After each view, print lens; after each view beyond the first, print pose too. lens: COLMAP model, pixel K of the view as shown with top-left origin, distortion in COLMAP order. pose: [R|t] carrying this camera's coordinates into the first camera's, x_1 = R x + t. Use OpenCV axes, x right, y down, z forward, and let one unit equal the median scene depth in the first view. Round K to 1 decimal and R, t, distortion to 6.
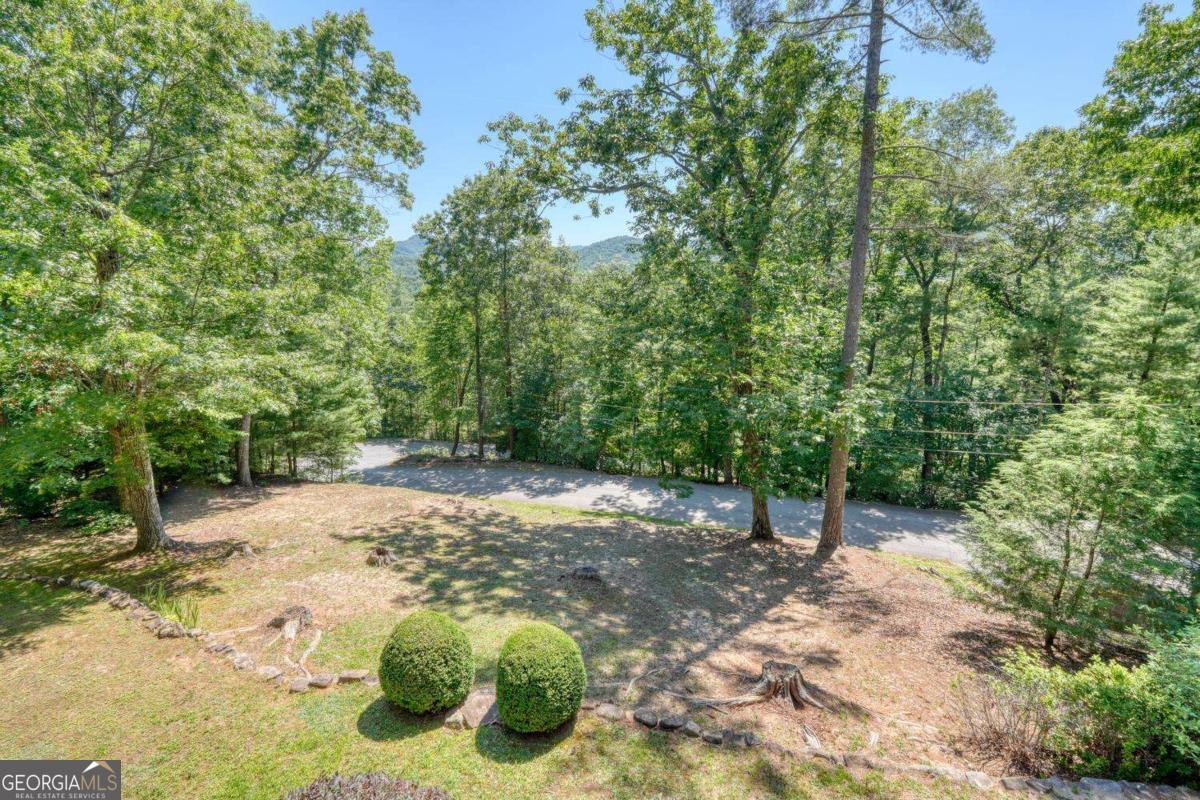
lens RADIAL K [[502.0, 0, 598.3], [0, 502.0, 397.0], [0, 0, 1]] dist [0.000790, 0.000436]
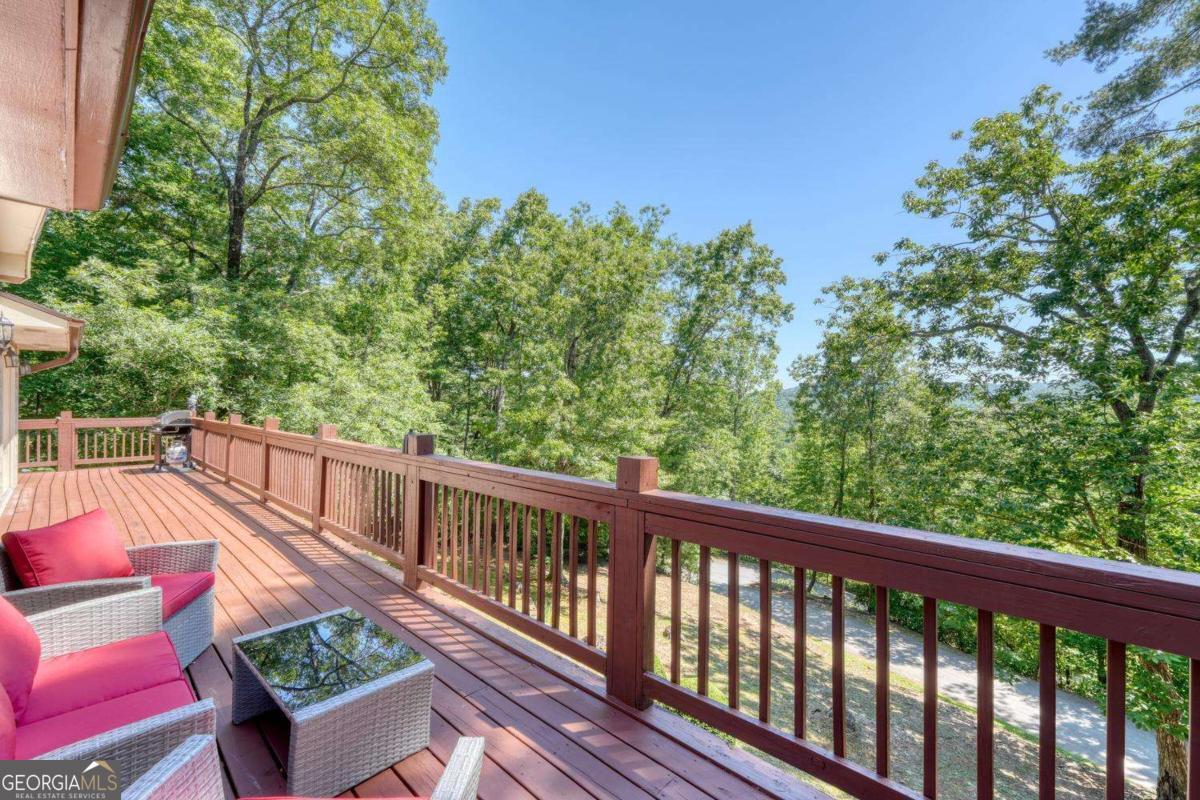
lens RADIAL K [[502.0, 0, 608.1], [0, 502.0, 399.1], [0, 0, 1]] dist [0.000790, 0.000436]
pose [[0.728622, -0.001798, -0.684914, 0.159055], [-0.178689, 0.964866, -0.192624, 0.013839], [0.661196, 0.262737, 0.702701, -0.062365]]
